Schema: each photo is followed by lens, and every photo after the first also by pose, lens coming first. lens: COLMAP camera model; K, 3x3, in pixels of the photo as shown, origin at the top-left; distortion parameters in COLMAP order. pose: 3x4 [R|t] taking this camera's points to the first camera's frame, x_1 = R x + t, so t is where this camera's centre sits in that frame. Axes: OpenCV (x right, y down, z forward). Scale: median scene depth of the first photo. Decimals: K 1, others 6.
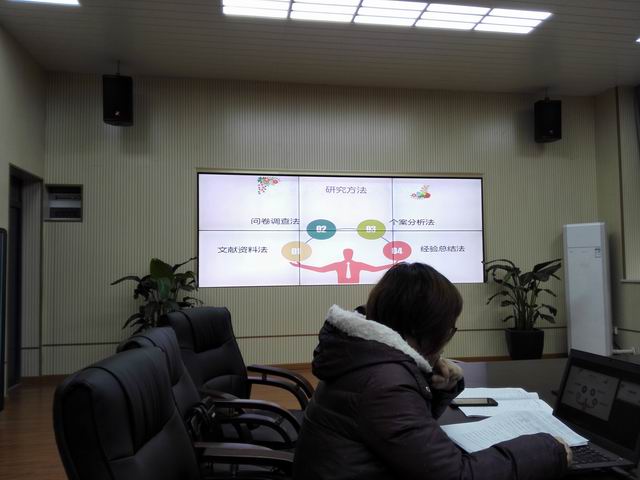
lens RADIAL K [[506.8, 0, 322.9], [0, 506.8, 248.5], [0, 0, 1]] dist [0.072920, -0.139759]
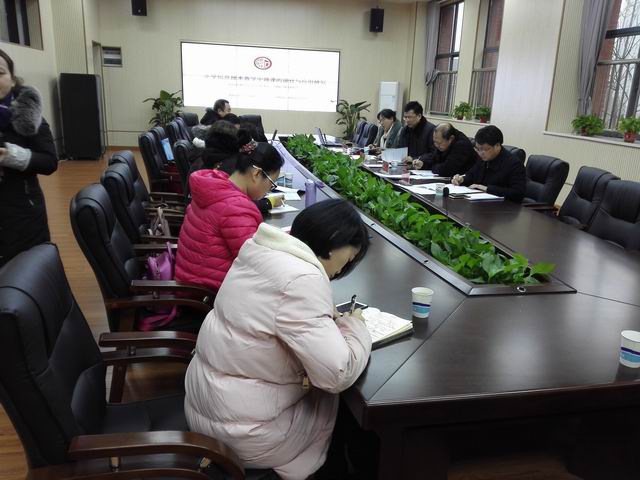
lens RADIAL K [[506.8, 0, 322.9], [0, 506.8, 248.5], [0, 0, 1]] dist [0.072920, -0.139759]
pose [[0.997821, 0.039413, 0.052909, 0.201774], [-0.054483, 0.944514, 0.323920, -0.069431], [-0.037207, -0.326097, 0.944604, -1.026537]]
